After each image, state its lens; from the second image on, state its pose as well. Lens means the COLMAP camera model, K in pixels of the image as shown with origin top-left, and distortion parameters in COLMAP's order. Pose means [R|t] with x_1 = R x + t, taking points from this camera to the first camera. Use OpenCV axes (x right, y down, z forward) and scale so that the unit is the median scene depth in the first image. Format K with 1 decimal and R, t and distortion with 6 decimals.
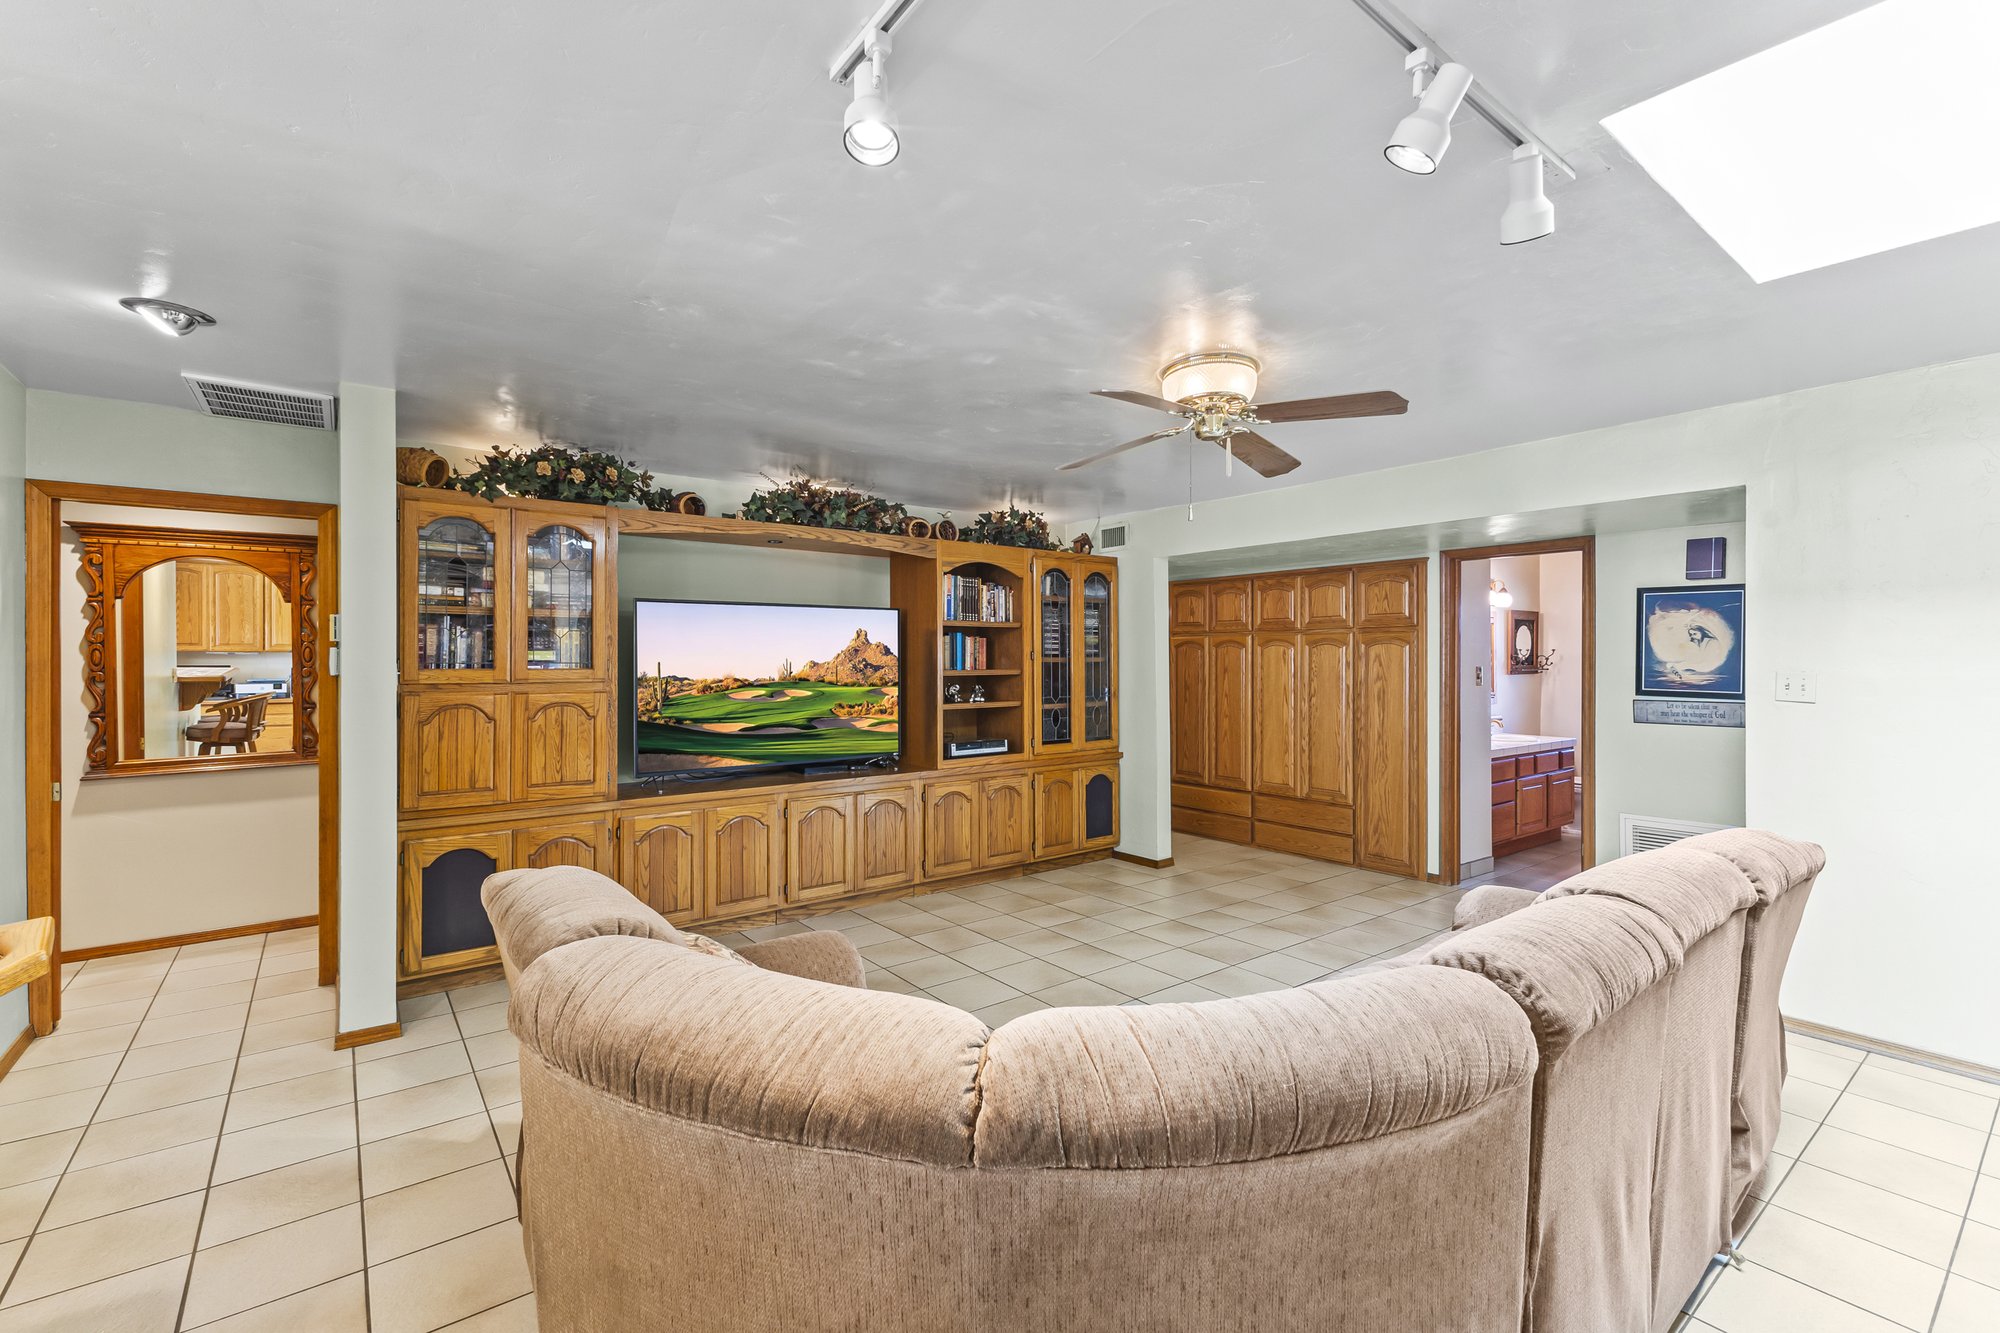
lens RADIAL K [[862.3, 0, 1001.4], [0, 862.3, 660.5], [0, 0, 1]] dist [0.004011, -0.001390]
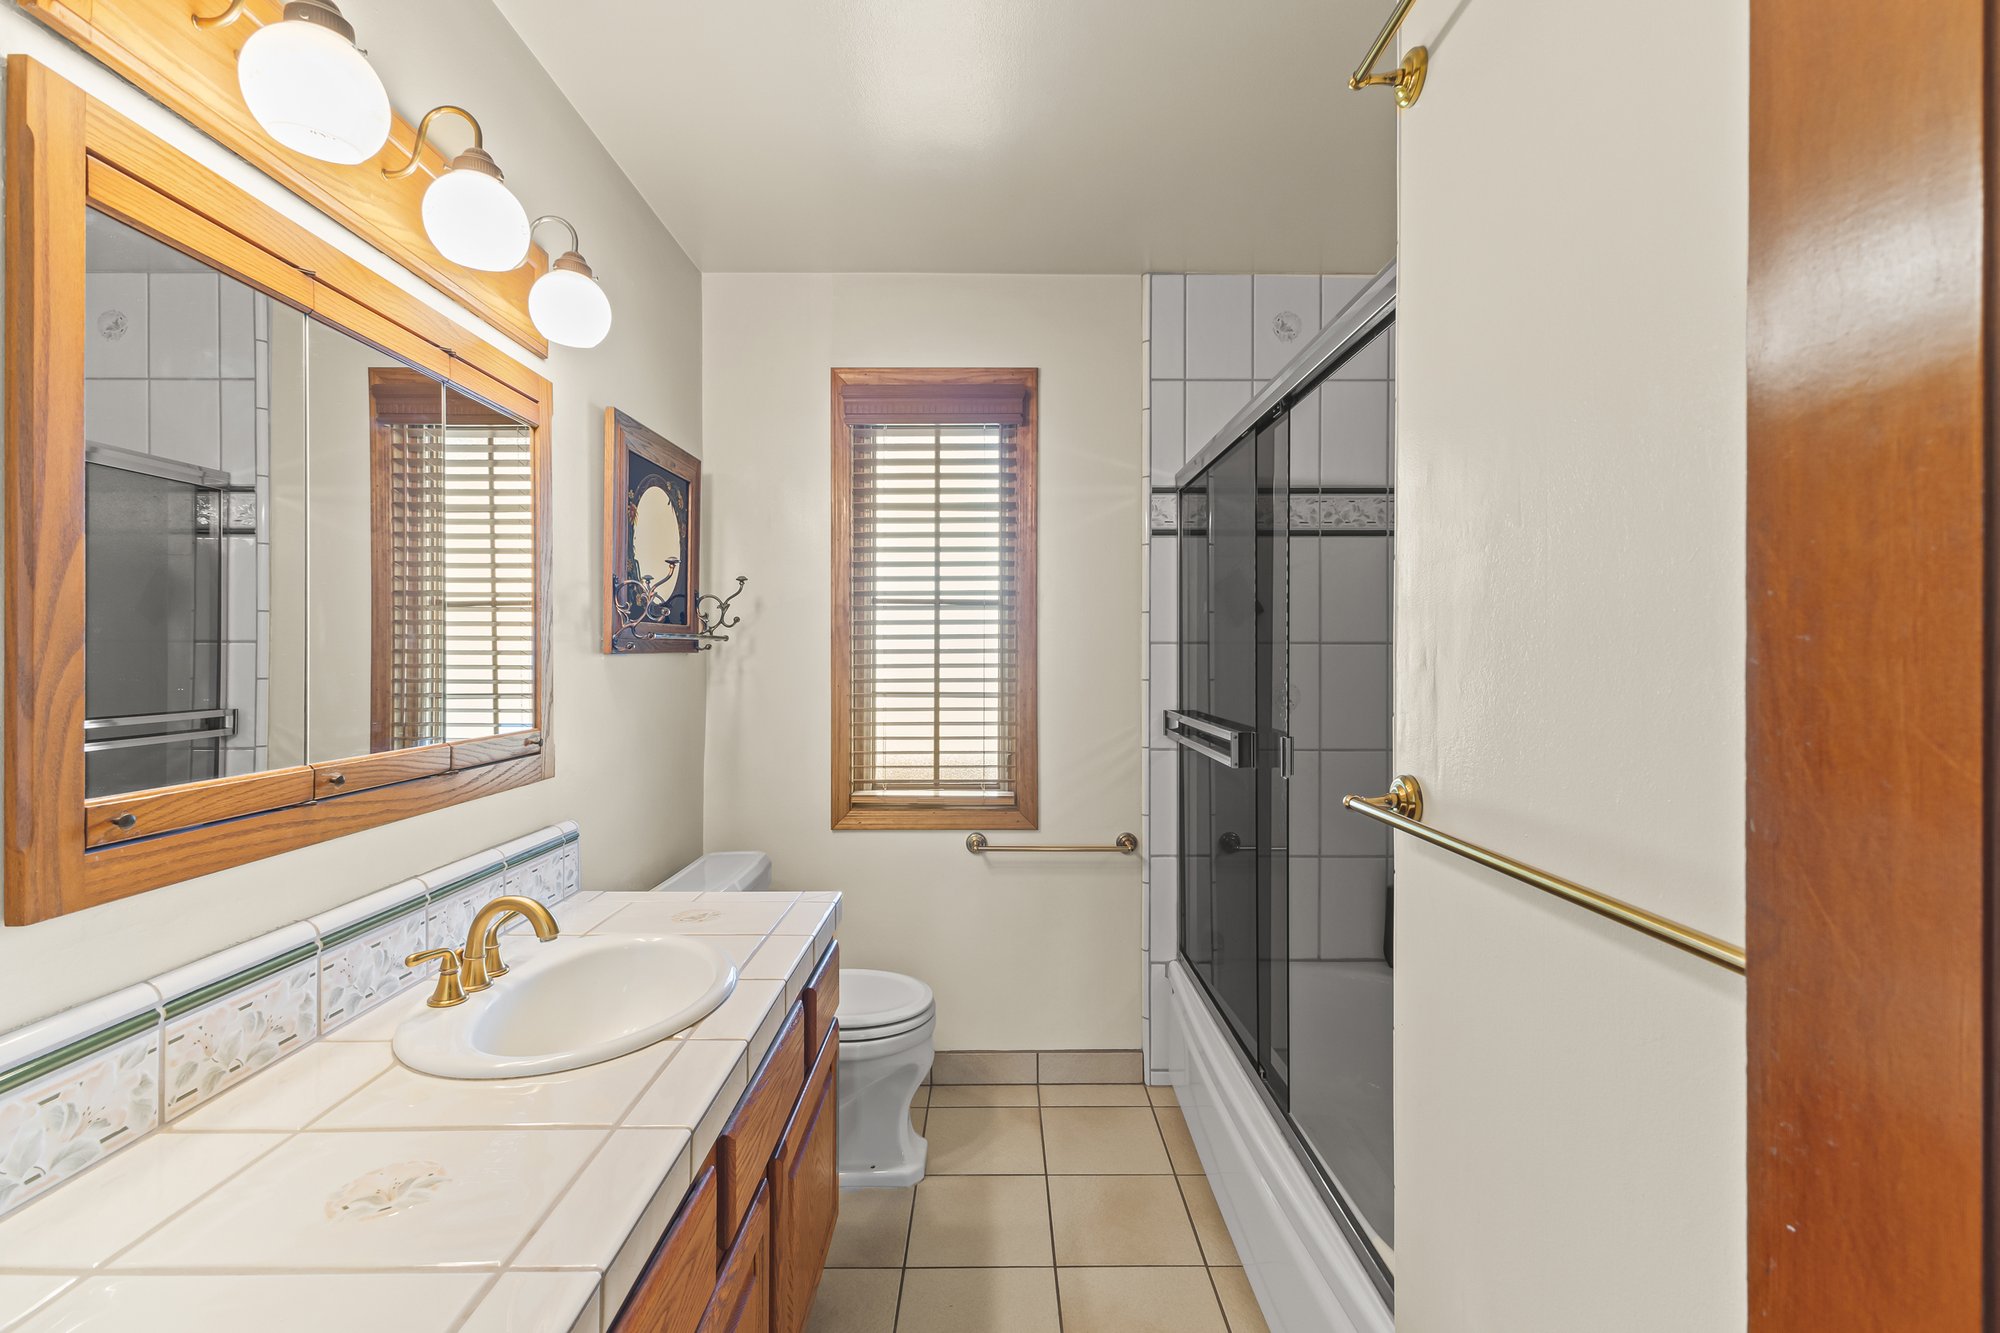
lens RADIAL K [[862.3, 0, 997.7], [0, 862.3, 655.7], [0, 0, 1]] dist [0.004011, -0.001390]
pose [[0.607103, 0.001095, 0.794623, 0.364310], [0.000166, 0.999999, -0.001505, 0.013989], [-0.794623, 0.001046, 0.607102, 0.601711]]
